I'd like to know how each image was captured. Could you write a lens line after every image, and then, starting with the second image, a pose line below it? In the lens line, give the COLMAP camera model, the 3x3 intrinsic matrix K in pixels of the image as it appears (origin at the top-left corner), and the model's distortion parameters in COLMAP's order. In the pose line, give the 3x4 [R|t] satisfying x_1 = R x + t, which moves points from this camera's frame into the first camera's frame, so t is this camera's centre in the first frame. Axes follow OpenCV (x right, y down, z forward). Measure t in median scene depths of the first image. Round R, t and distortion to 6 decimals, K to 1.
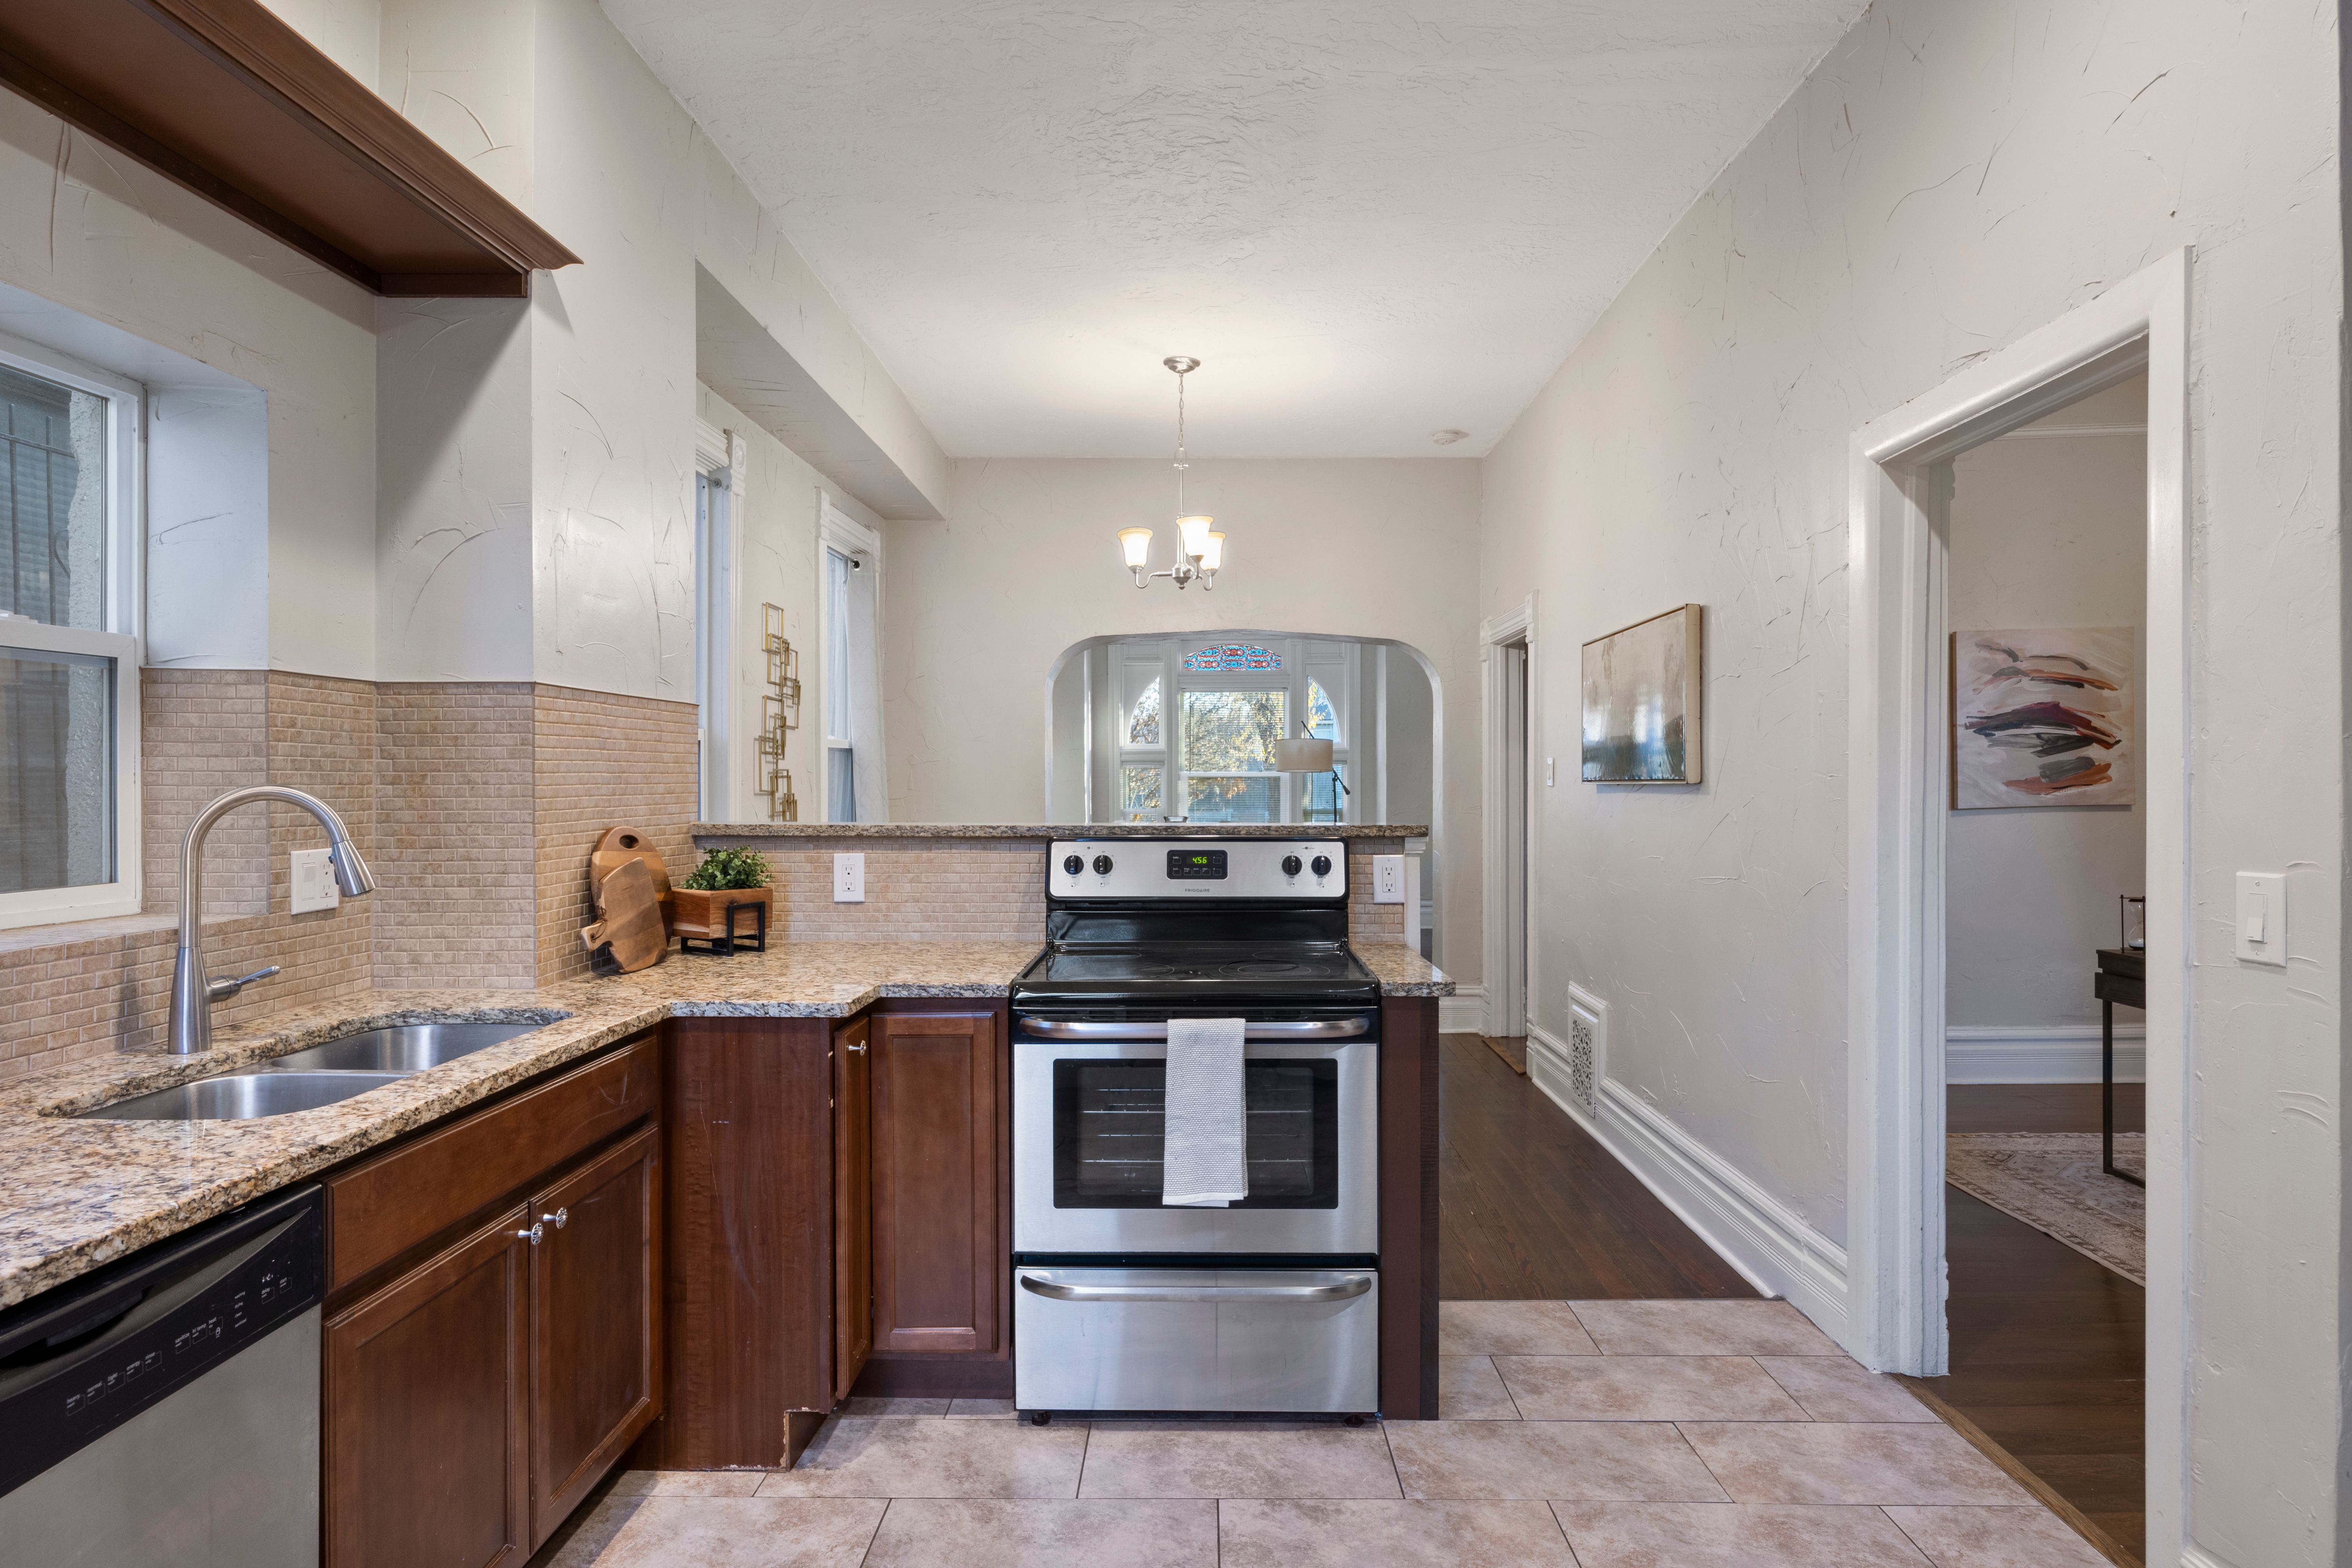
lens RADIAL K [[1254.1, 0, 1176.0], [0, 1254.1, 784.0], [0, 0, 1]] dist [-0.013265, 0.000011]
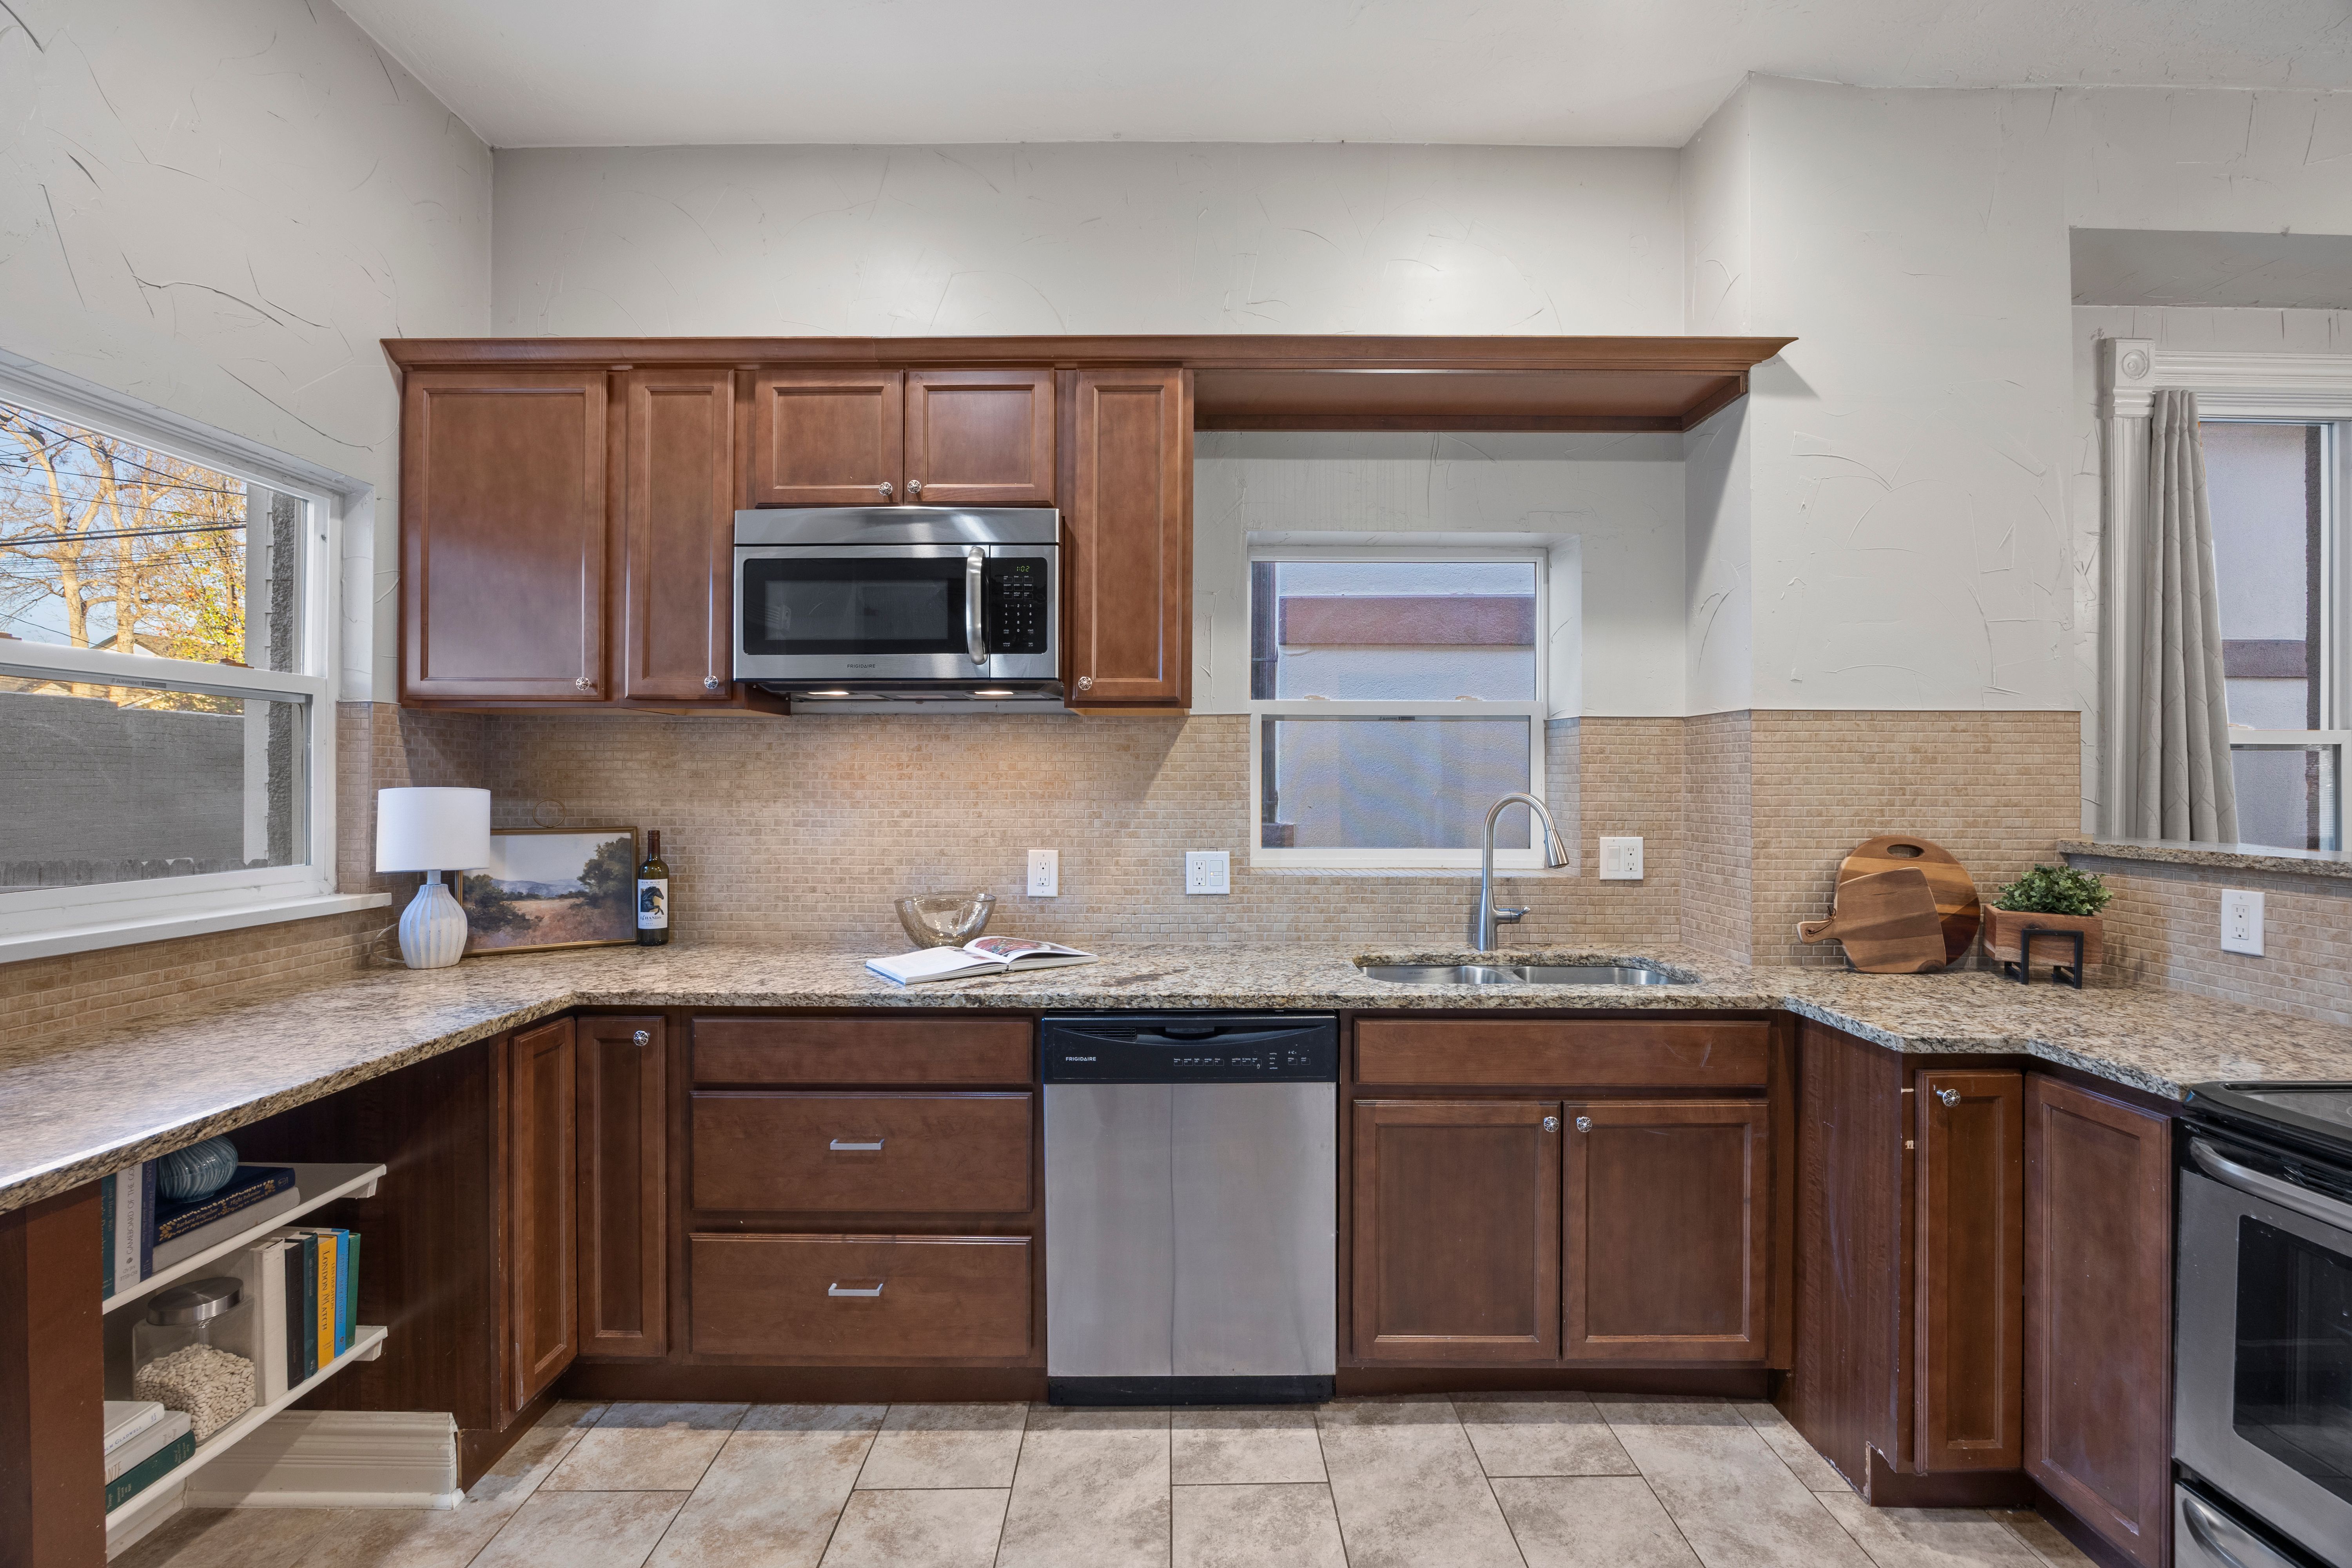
lens RADIAL K [[1007.1, 0, 1173.8], [0, 1007.1, 779.3], [0, 0, 1]] dist [-0.018909, 0.001496]
pose [[0.024329, 0.000770, -0.999704, 0.387785], [-0.008499, 0.999964, 0.000563, -0.009357], [0.999668, 0.008483, 0.024335, 0.376689]]
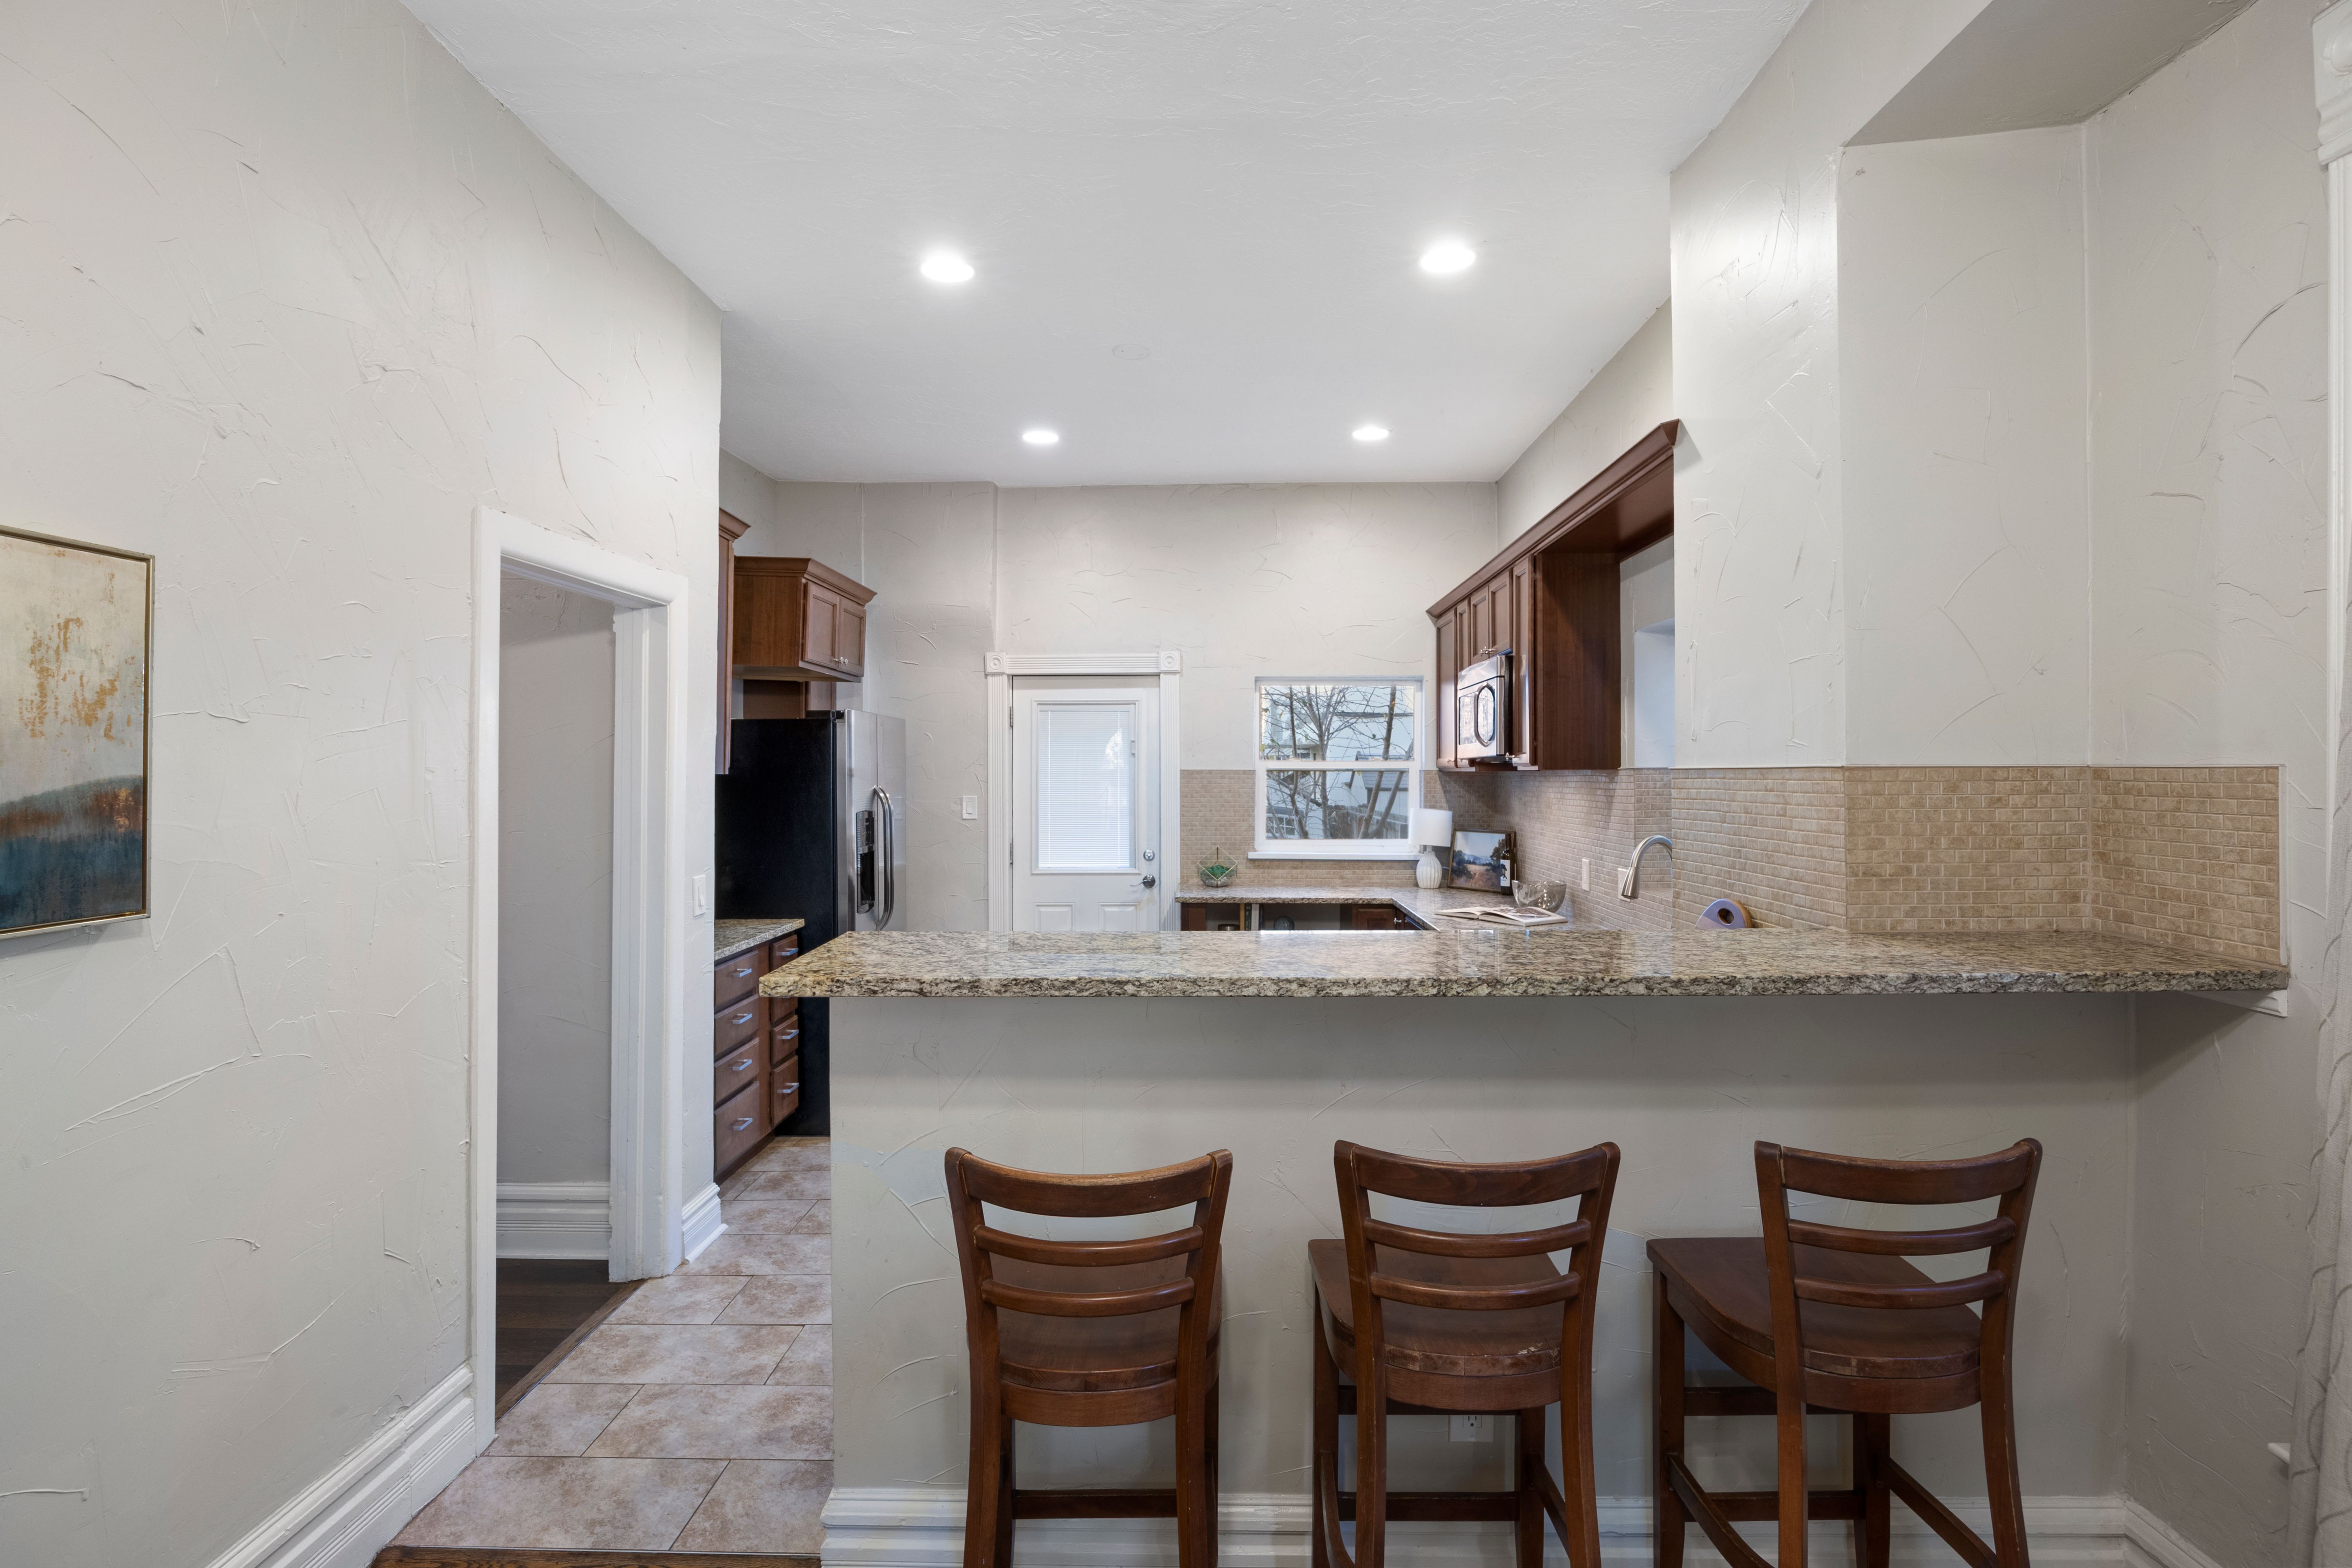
lens RADIAL K [[1156.5, 0, 1202.2], [0, 1156.5, 753.0], [0, 0, 1]] dist [-0.011637, 0.000248]
pose [[-0.999855, 0.002249, -0.016891, -0.005952], [0.002467, 0.999914, -0.012872, -0.074900], [0.016861, -0.012912, -0.999774, 1.969948]]
